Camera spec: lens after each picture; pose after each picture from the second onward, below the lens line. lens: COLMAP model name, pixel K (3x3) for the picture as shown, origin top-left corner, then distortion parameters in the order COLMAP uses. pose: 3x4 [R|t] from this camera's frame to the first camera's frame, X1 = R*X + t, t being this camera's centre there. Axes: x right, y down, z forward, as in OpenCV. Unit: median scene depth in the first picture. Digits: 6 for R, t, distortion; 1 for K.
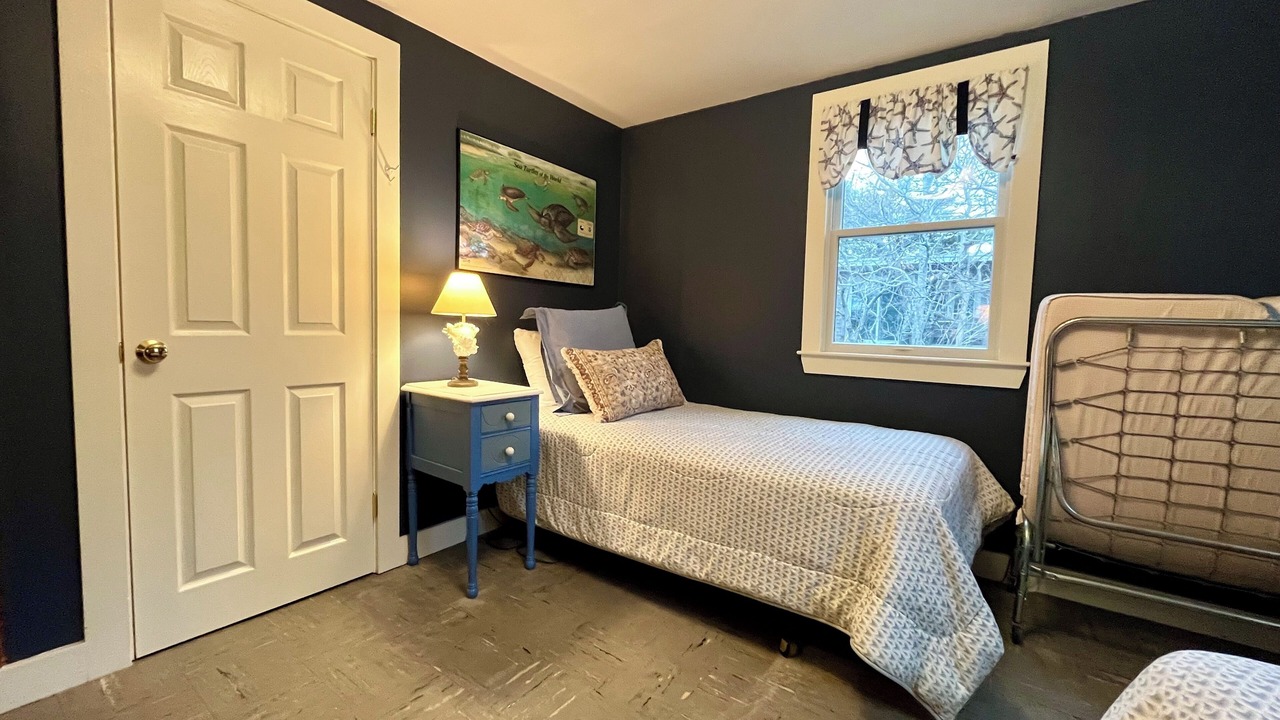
lens RADIAL K [[553.9, 0, 640.0], [0, 553.9, 360.0], [0, 0, 1]] dist [0.001061, 0.000094]
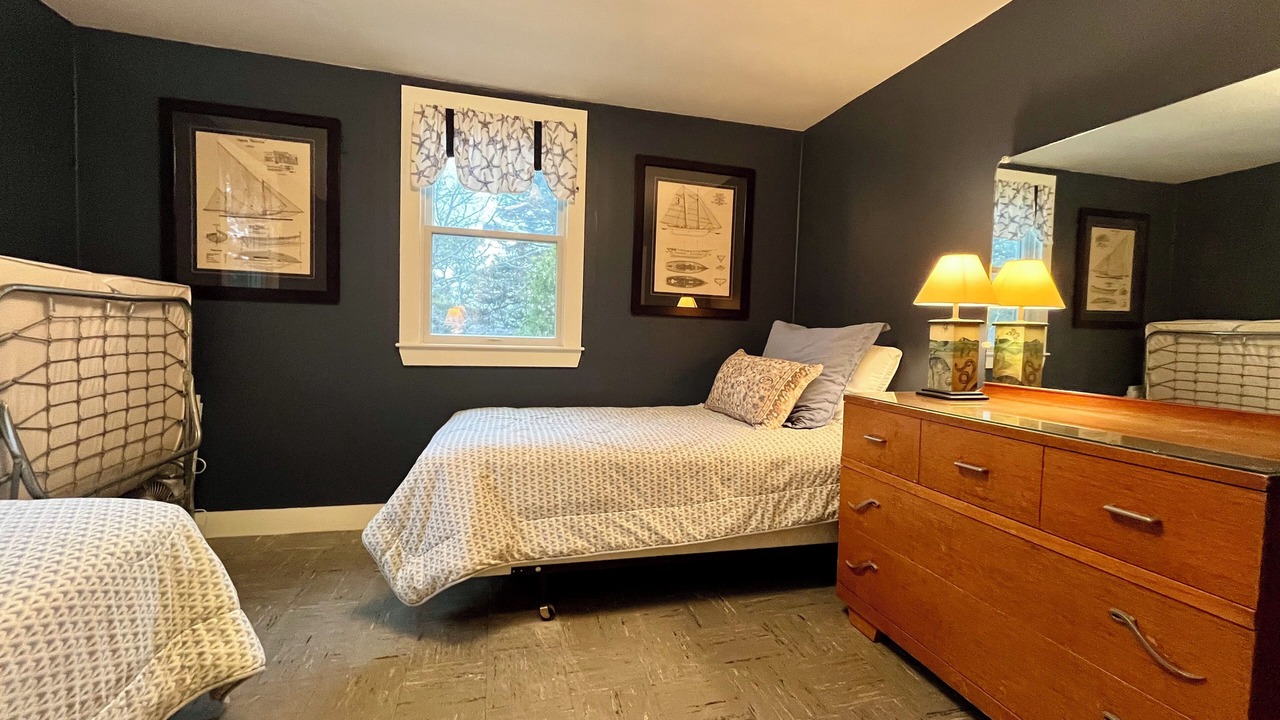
lens RADIAL K [[525.3, 0, 641.7], [0, 525.3, 355.4], [0, 0, 1]] dist [-0.000411, -0.000101]
pose [[-0.782313, -0.083453, 0.617270, -0.478146], [-0.014152, 0.993110, 0.116331, -0.075364], [-0.622725, 0.082272, -0.778104, 1.044762]]
